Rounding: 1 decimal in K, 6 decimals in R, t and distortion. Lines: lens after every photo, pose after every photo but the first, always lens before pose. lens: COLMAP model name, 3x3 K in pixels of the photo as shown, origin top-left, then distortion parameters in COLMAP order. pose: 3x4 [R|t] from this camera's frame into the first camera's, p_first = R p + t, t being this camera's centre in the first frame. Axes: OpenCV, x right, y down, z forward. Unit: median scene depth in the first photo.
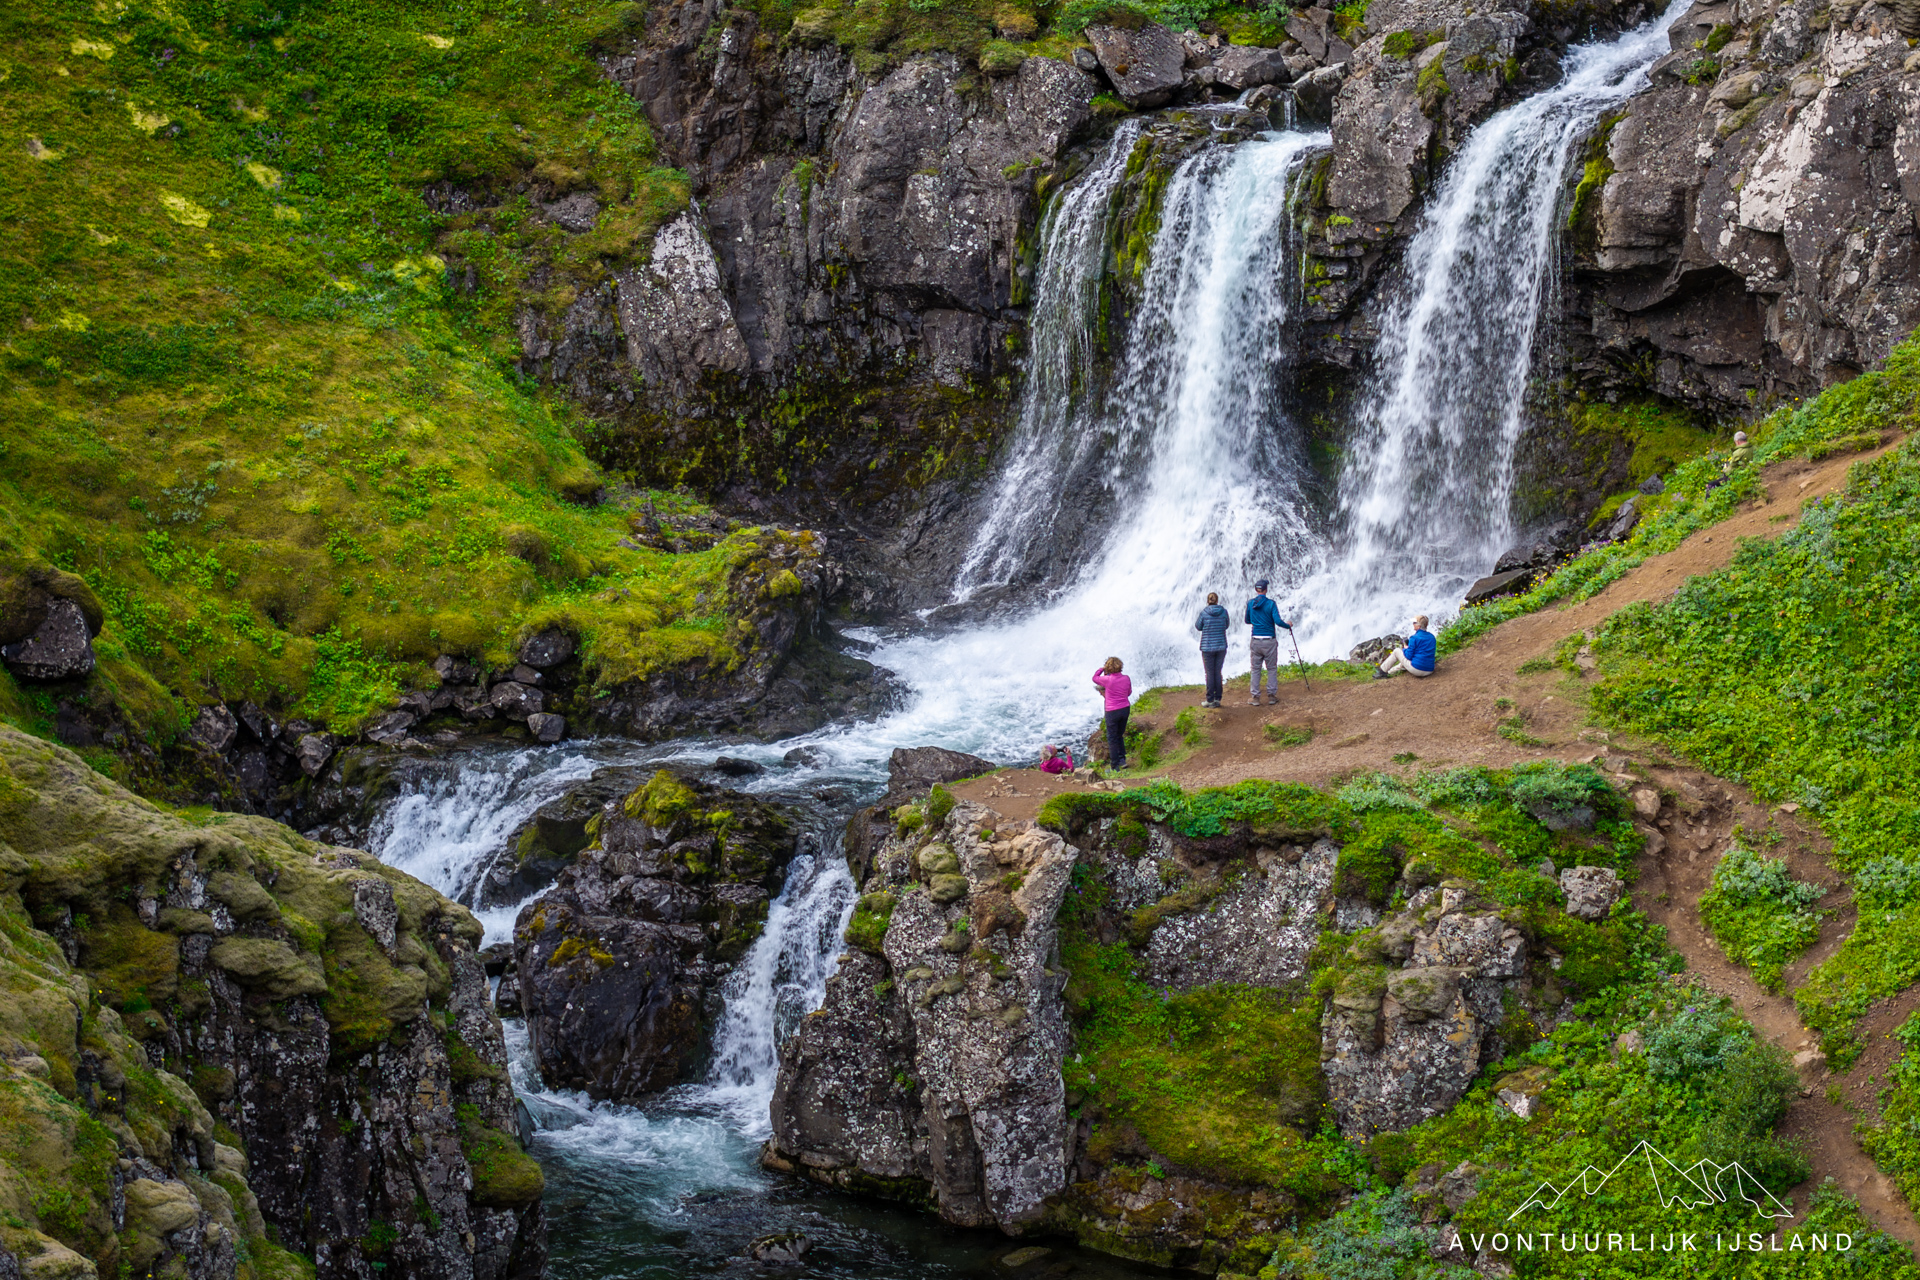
lens RADIAL K [[4543.2, 0, 1033.7], [0, 4543.2, 639.4], [0, 0, 1]] dist [-0.188071, 0.194148]
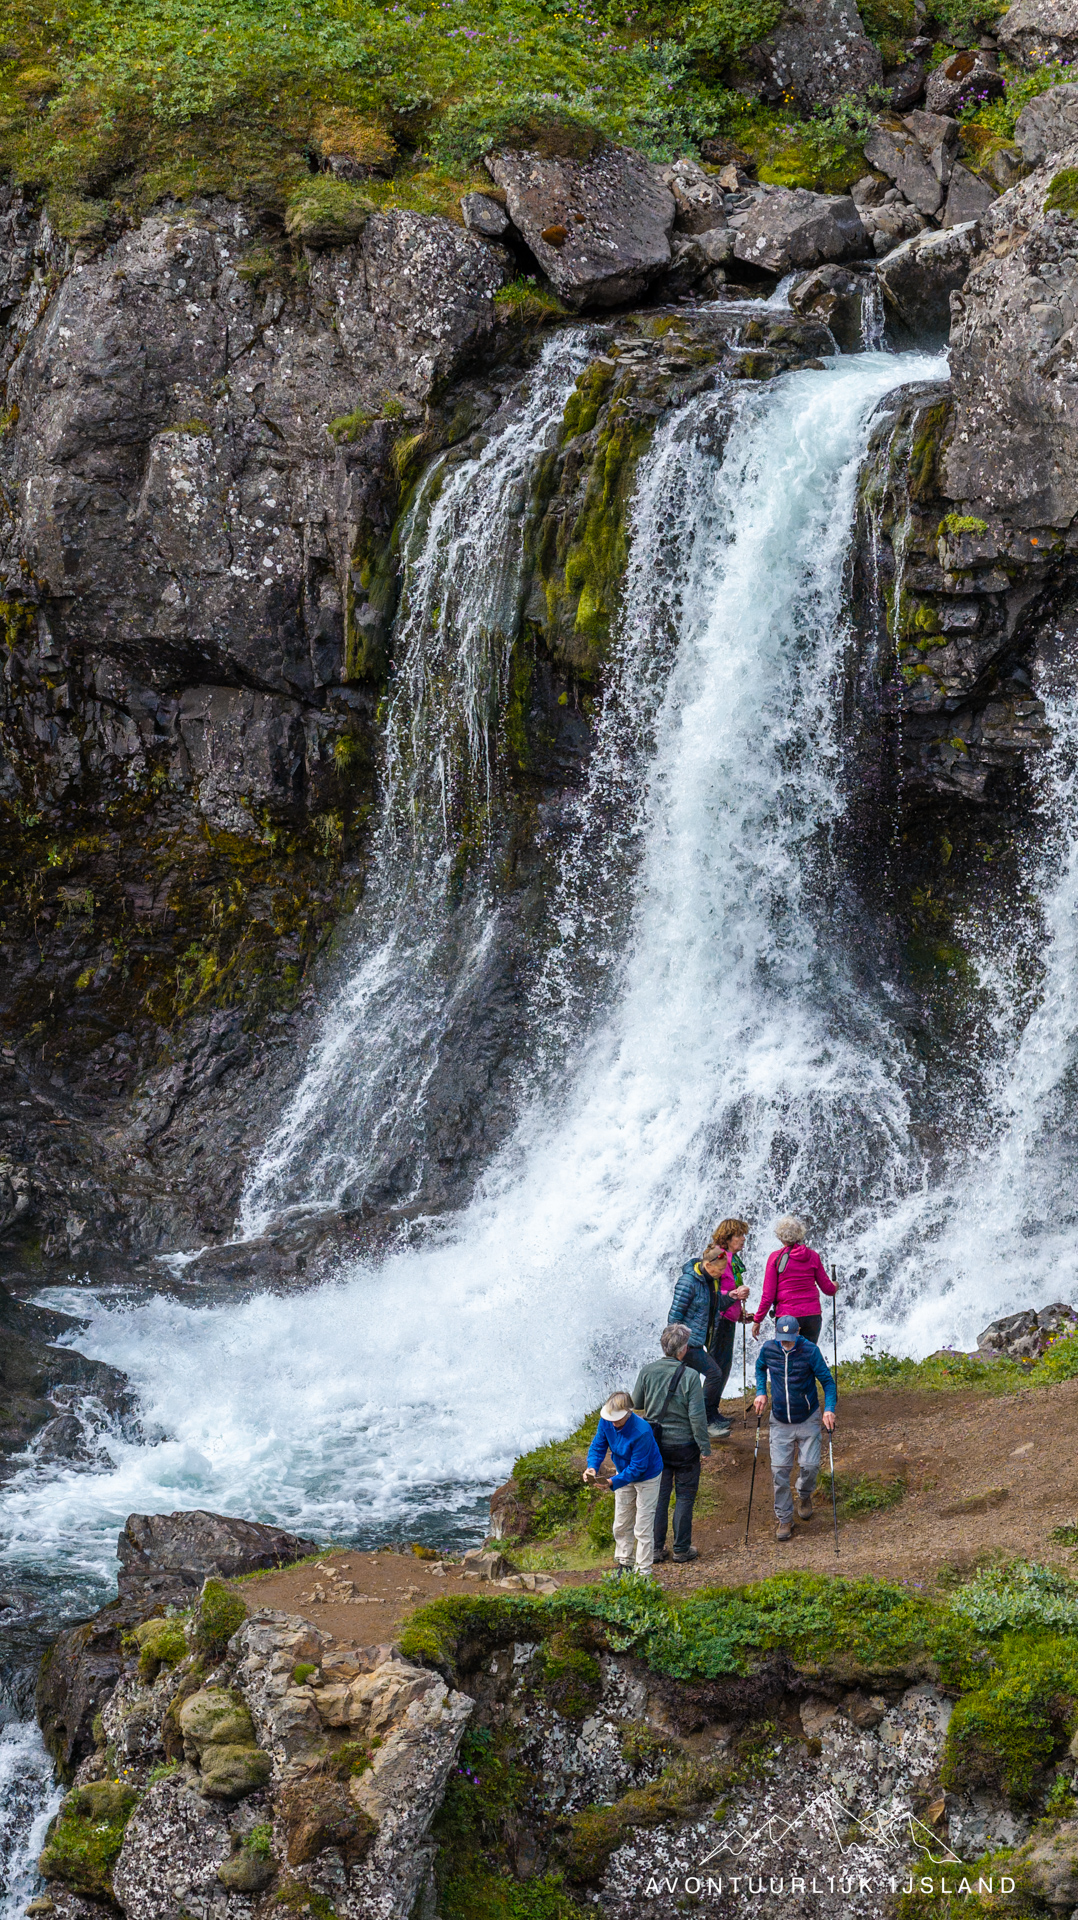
lens RADIAL K [[9330.1, 0, 446.7], [0, 9330.1, 874.1], [0, 0, 1]] dist [0.667573, -7.900673]
pose [[0.999963, 0.002691, 0.008186, -0.002445], [-0.002314, 0.998949, -0.045781, -0.001147], [-0.008300, 0.045760, 0.998918, -0.113635]]
